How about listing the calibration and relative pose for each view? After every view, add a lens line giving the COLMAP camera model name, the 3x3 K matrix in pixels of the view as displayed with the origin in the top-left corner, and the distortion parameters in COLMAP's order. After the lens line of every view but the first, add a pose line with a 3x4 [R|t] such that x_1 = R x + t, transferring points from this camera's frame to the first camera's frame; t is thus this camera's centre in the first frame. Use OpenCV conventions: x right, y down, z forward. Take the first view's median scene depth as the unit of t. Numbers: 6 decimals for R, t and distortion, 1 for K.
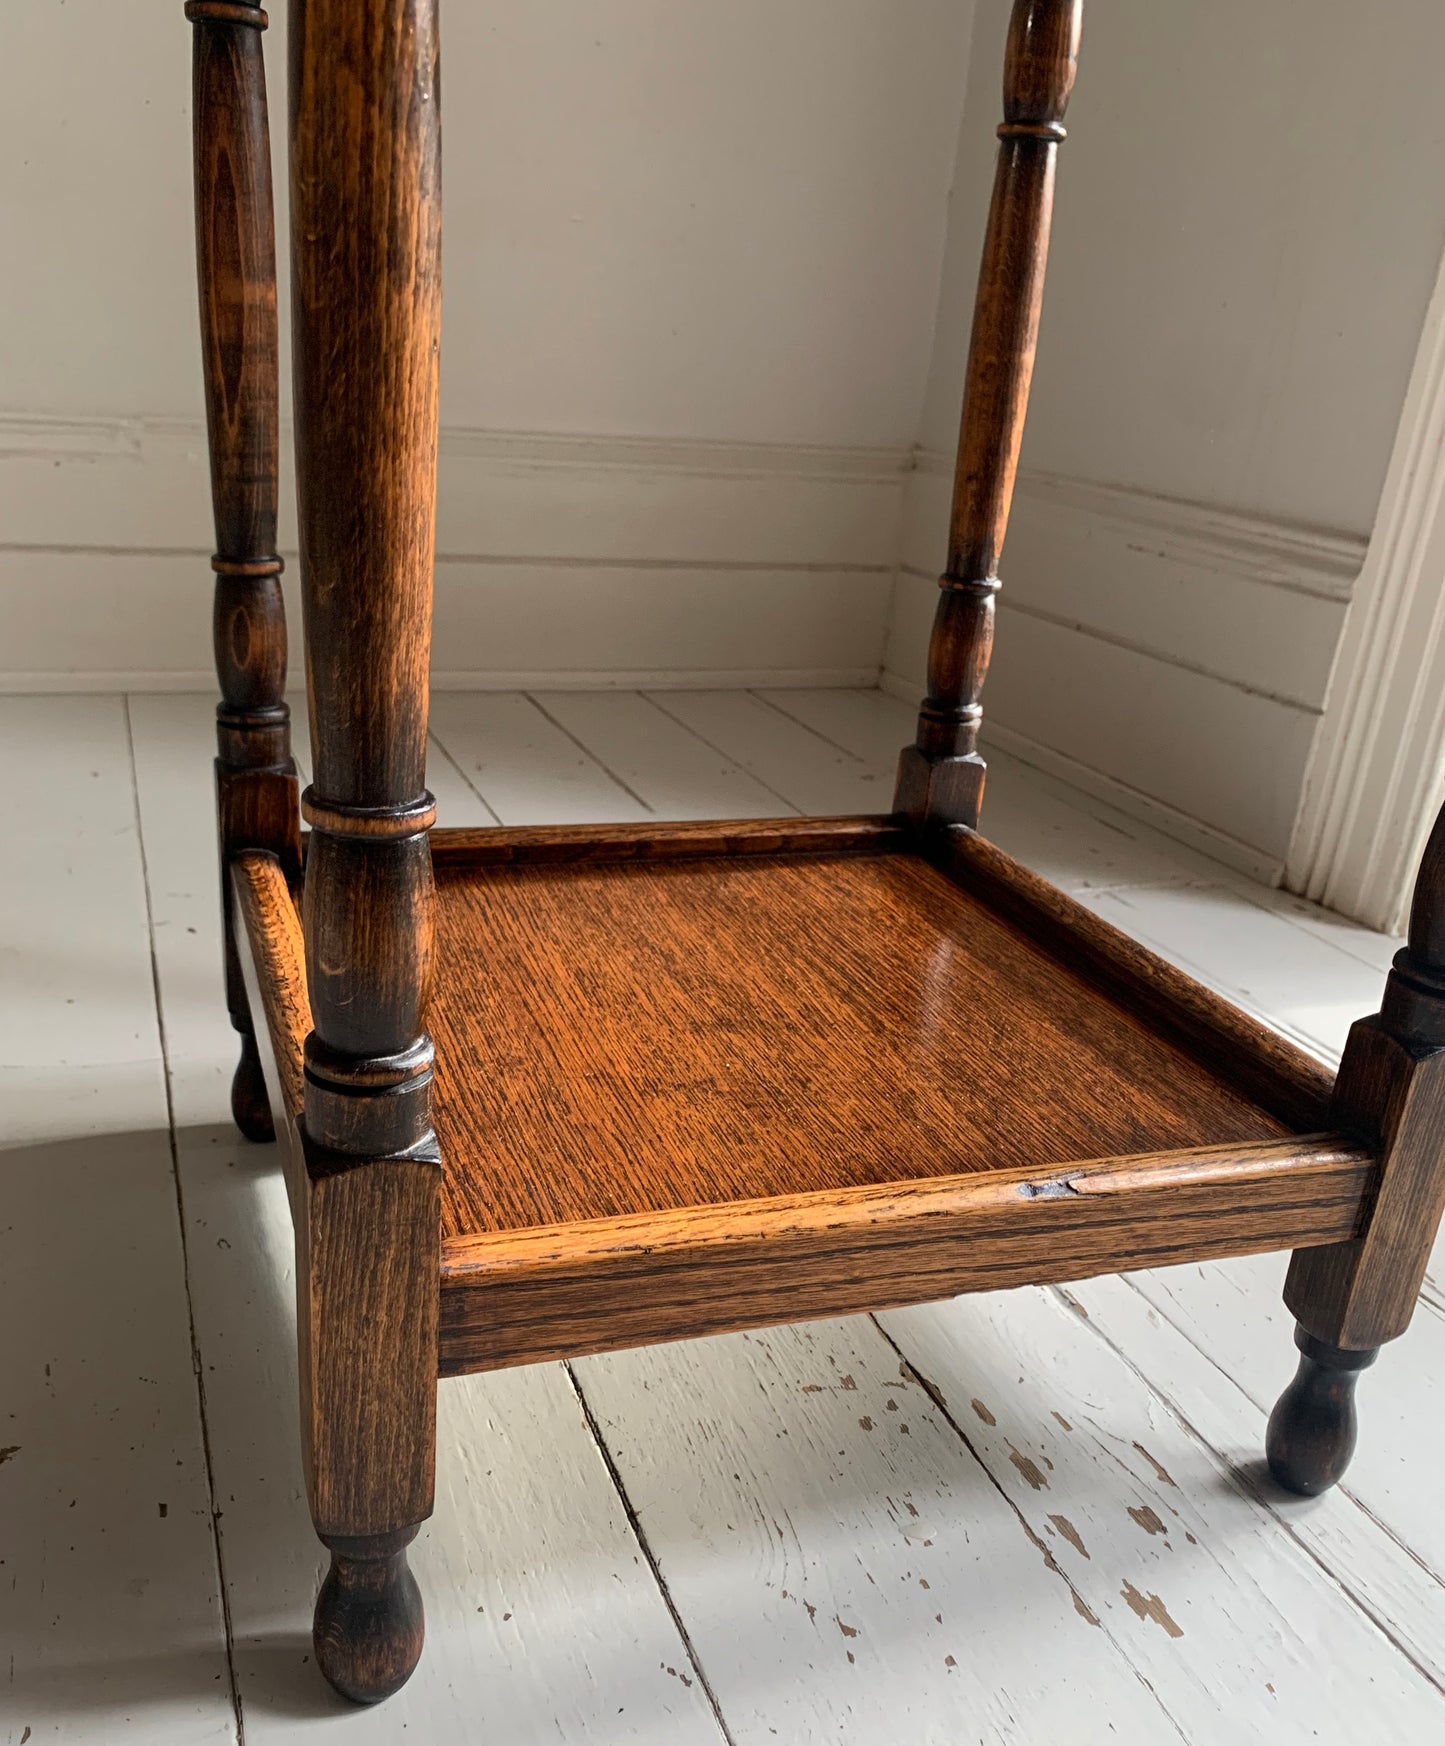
lens RADIAL K [[1501.6, 0, 674.8], [0, 1501.6, 1010.3], [0, 0, 1]] dist [0.004285, -0.019254]
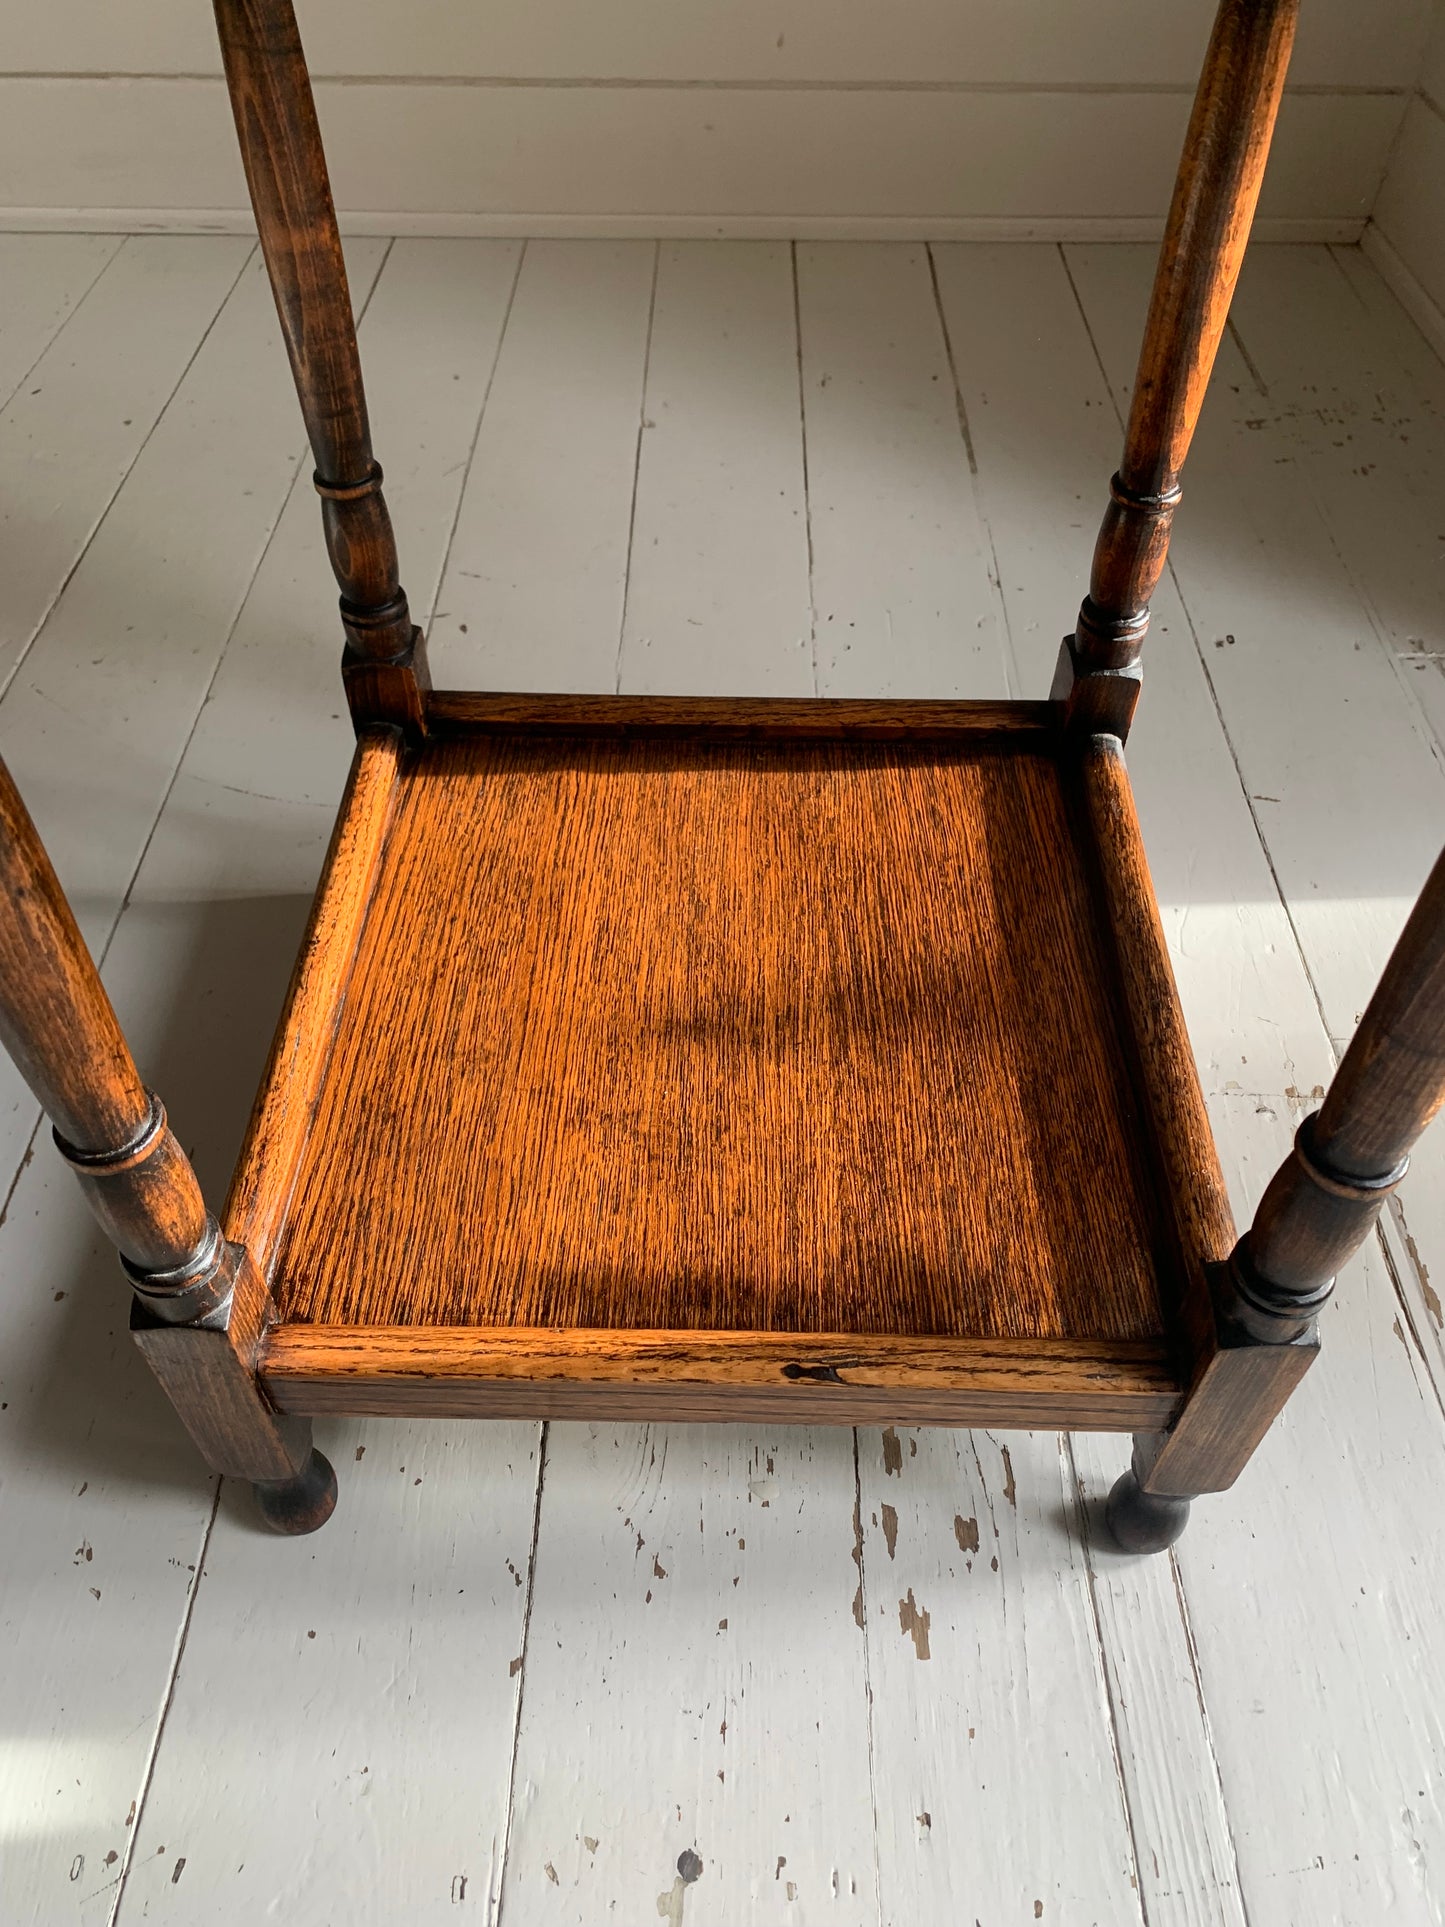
lens RADIAL K [[1394.9, 0, 688.8], [0, 1394.9, 971.7], [0, 0, 1]] dist [-0.001713, -0.002538]
pose [[0.935964, 0.206670, -0.285058, 0.323833], [-0.078600, 0.911819, 0.402999, -0.457151], [0.343209, -0.354787, 0.869674, 0.147686]]
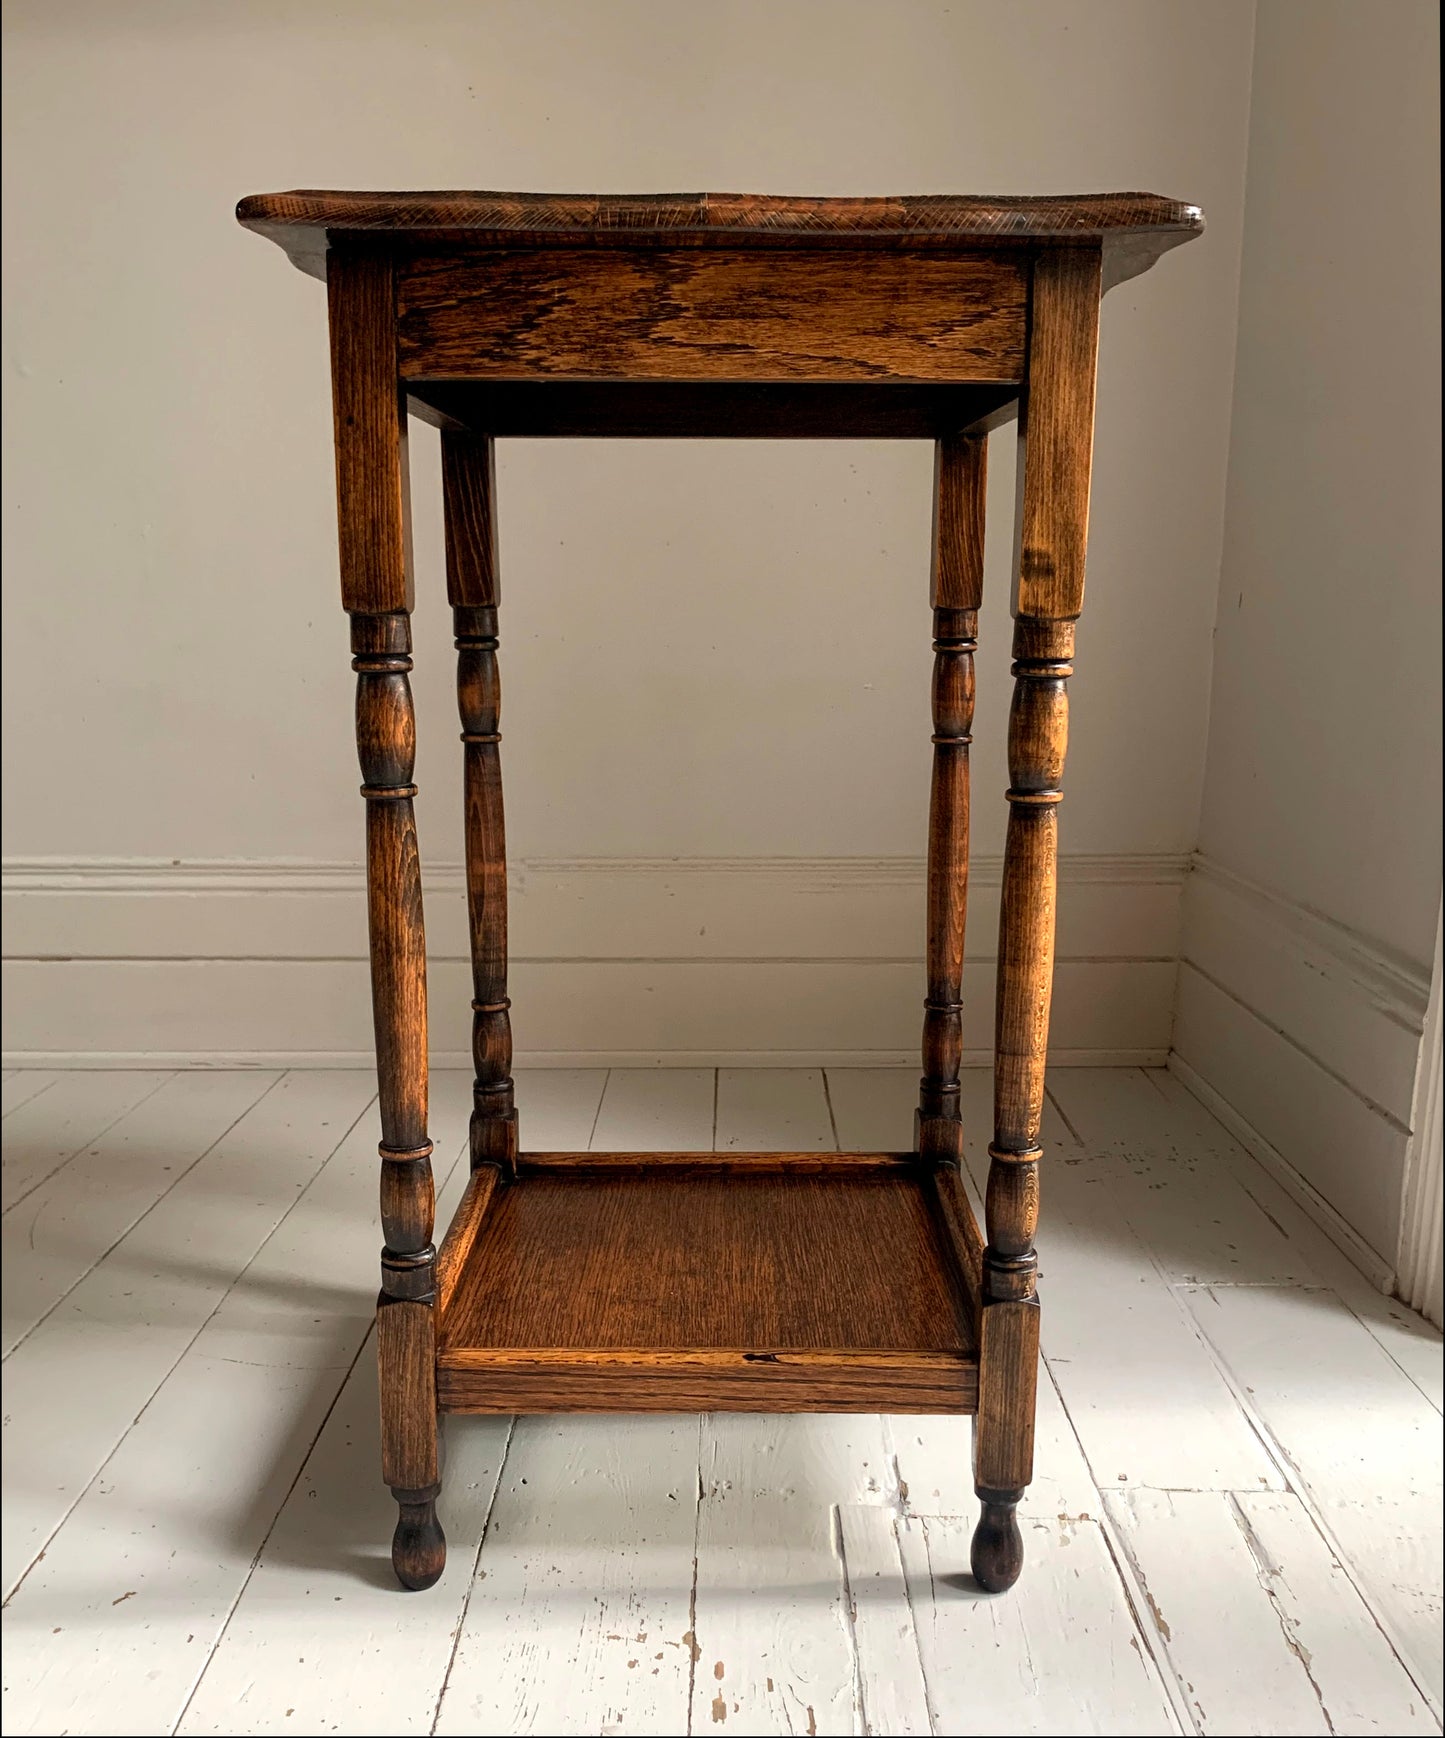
lens RADIAL K [[1494.7, 0, 675.0], [0, 1494.7, 1005.7], [0, 0, 1]] dist [0.004285, -0.019254]
pose [[0.936228, 0.001672, -0.351390, 0.659041], [-0.074909, 0.977953, -0.194929, 0.049921], [0.343317, 0.208820, 0.915712, -0.689977]]
